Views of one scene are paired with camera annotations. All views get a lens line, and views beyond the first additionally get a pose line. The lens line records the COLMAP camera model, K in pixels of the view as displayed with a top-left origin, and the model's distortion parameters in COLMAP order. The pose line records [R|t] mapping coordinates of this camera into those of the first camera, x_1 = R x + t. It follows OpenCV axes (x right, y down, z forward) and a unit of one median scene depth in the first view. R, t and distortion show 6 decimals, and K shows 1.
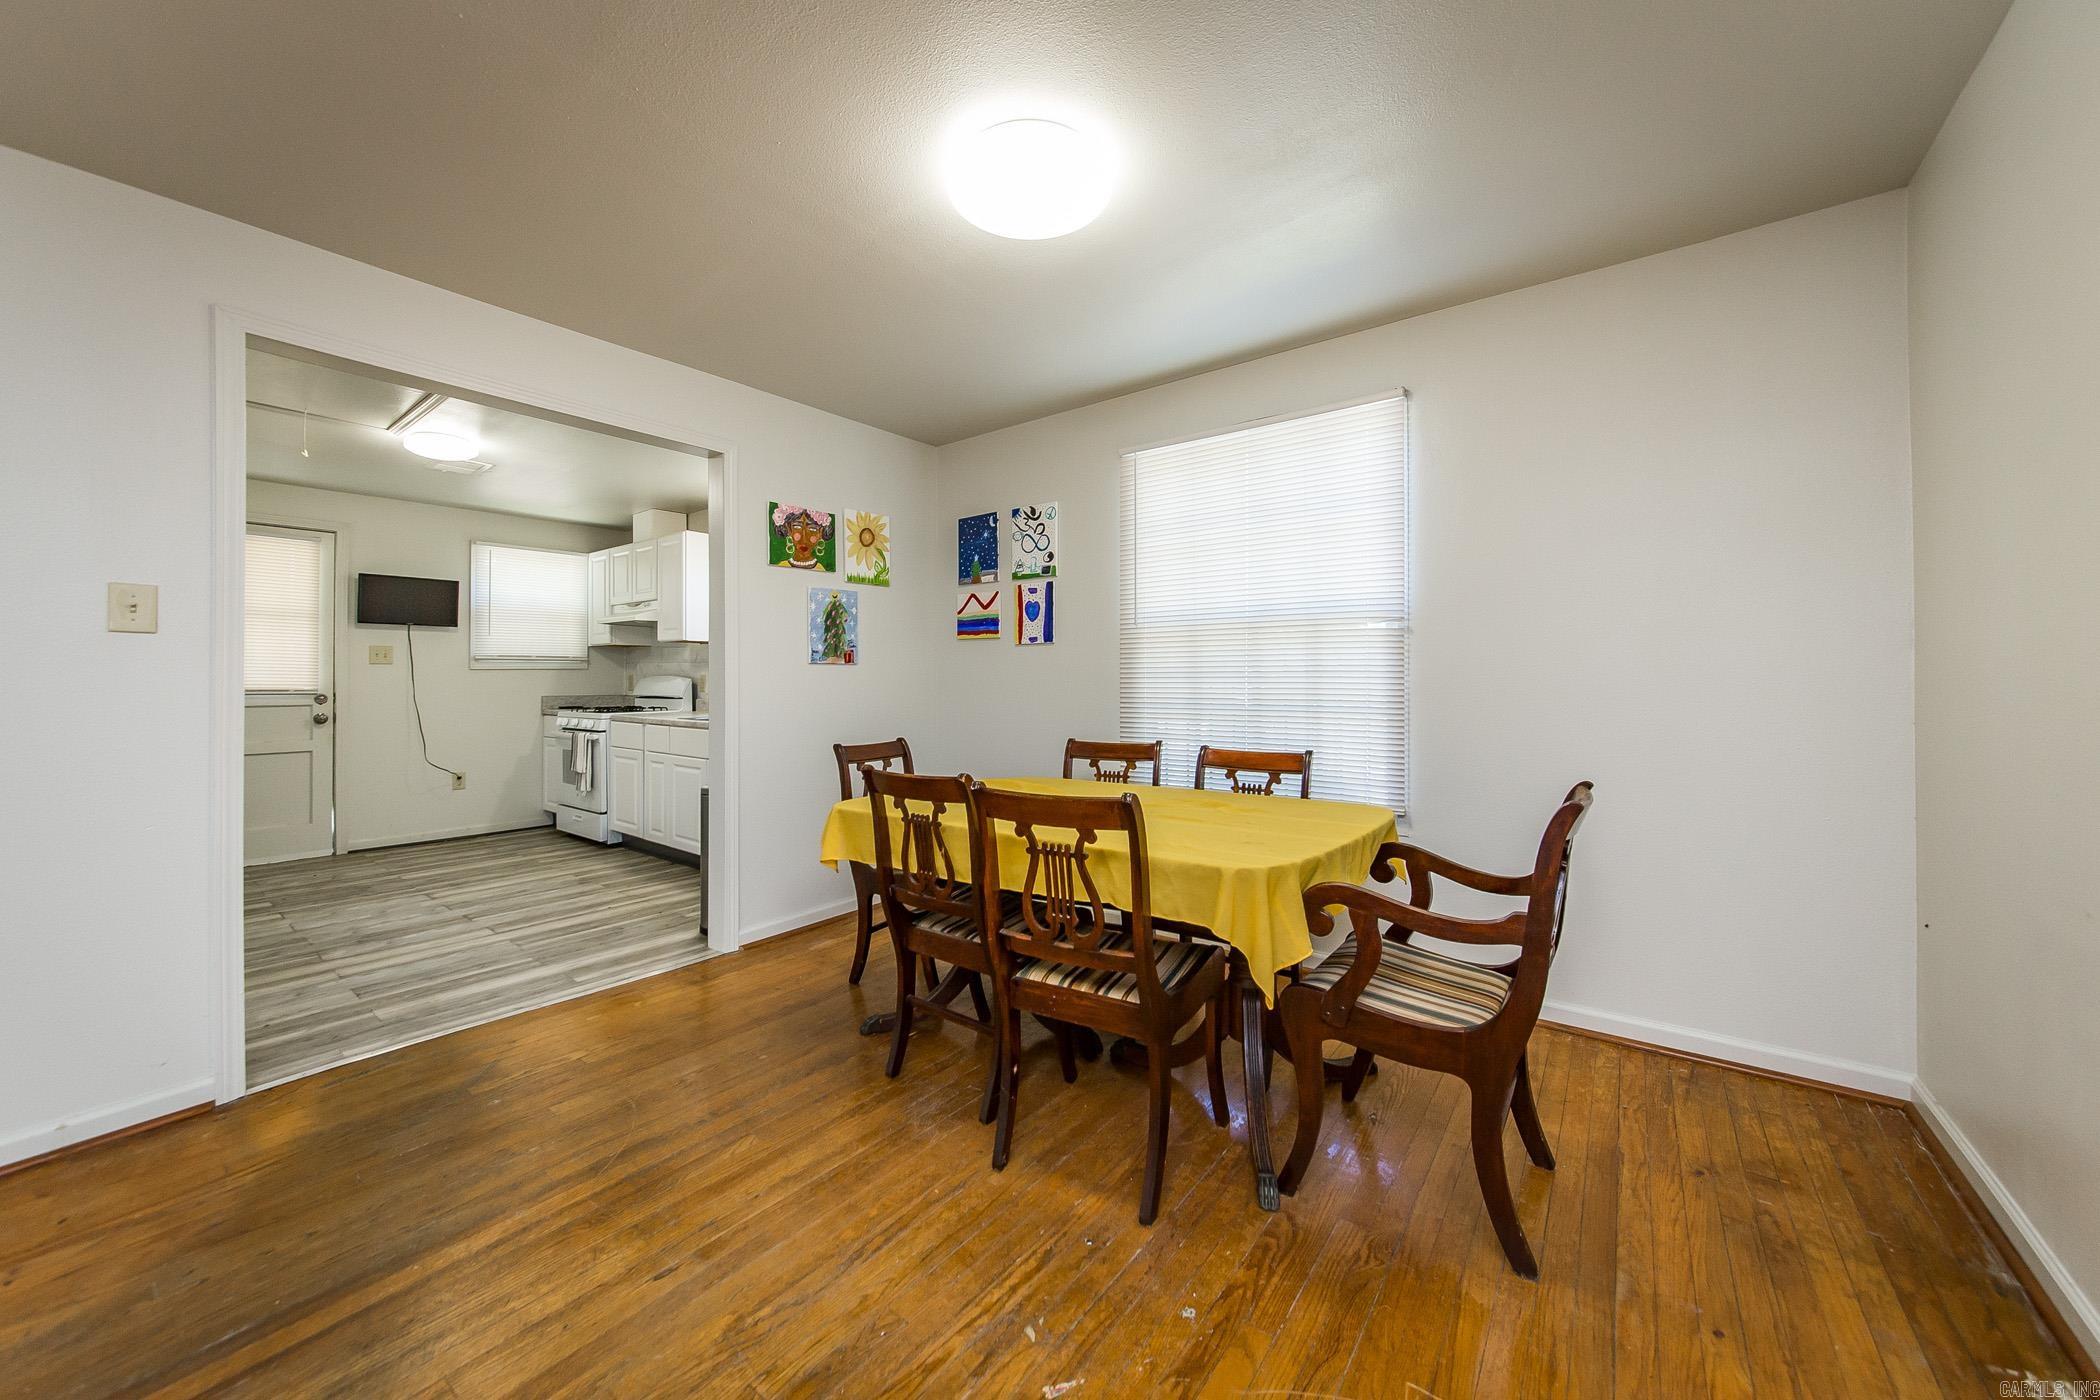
lens RADIAL K [[764.4, 0, 1027.6], [0, 764.4, 678.9], [0, 0, 1]] dist [-0.003909, 0.001081]
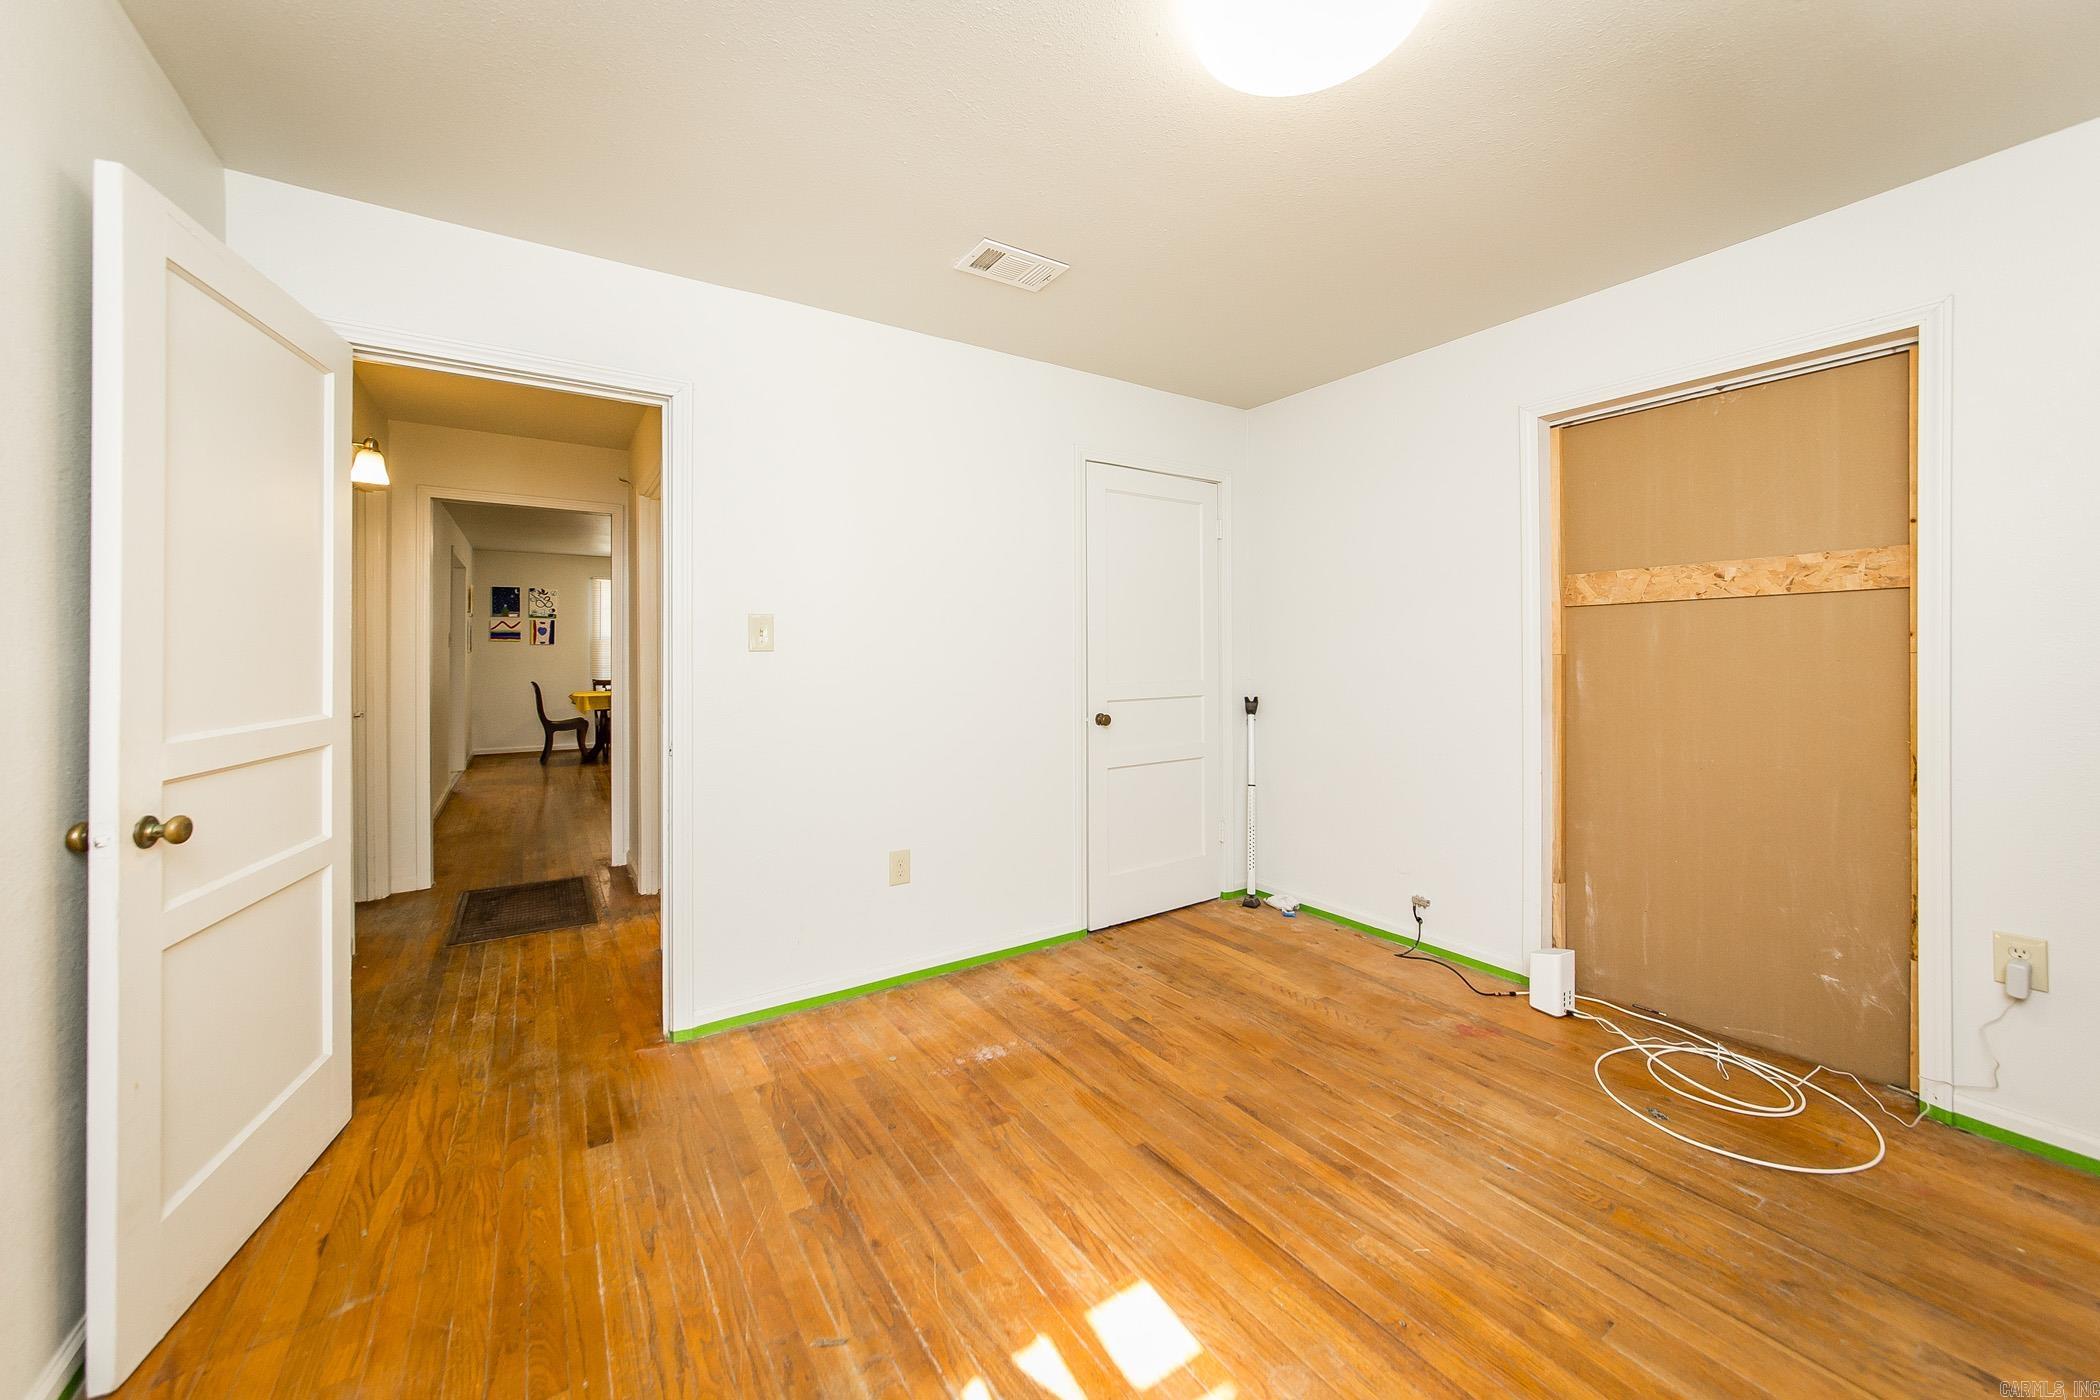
lens RADIAL K [[764.4, 0, 1023.5], [0, 764.4, 656.2], [0, 0, 1]] dist [-0.003909, 0.001081]
pose [[0.310808, -0.004768, 0.950461, -1.812640], [-0.001496, 0.999984, 0.005505, -0.024050], [-0.950471, -0.003133, 0.310796, -1.211509]]
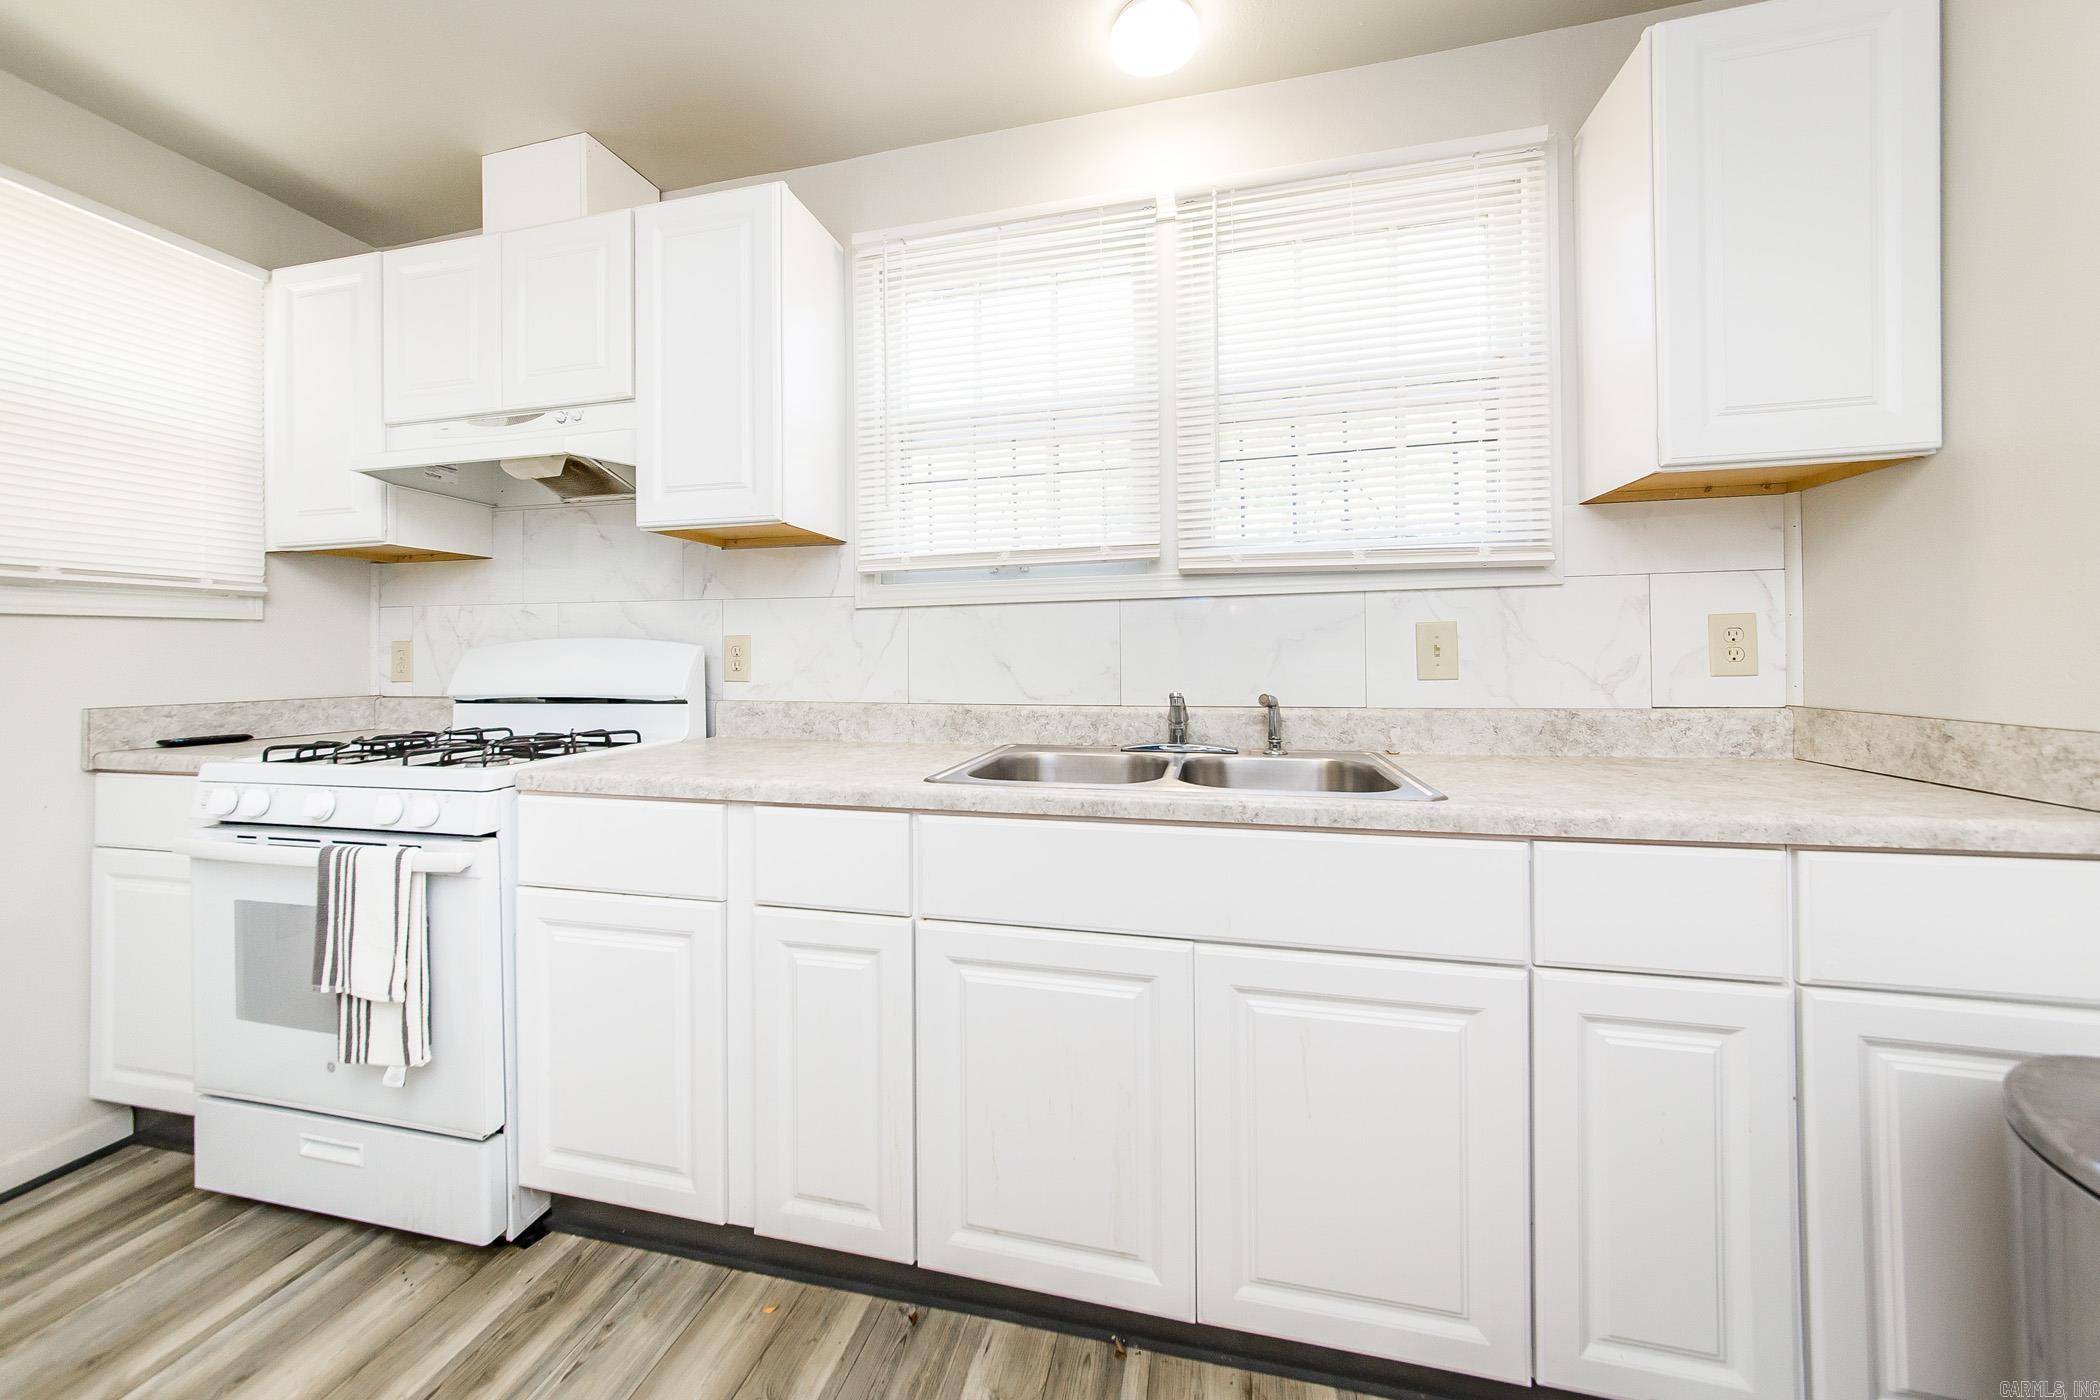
lens RADIAL K [[764.4, 0, 1042.1], [0, 764.4, 657.2], [0, 0, 1]] dist [-0.003909, 0.001081]
pose [[0.911911, -0.009035, 0.410289, -0.667963], [0.009406, 0.999955, 0.001113, 0.010445], [-0.410281, 0.002844, 0.911955, 0.922849]]
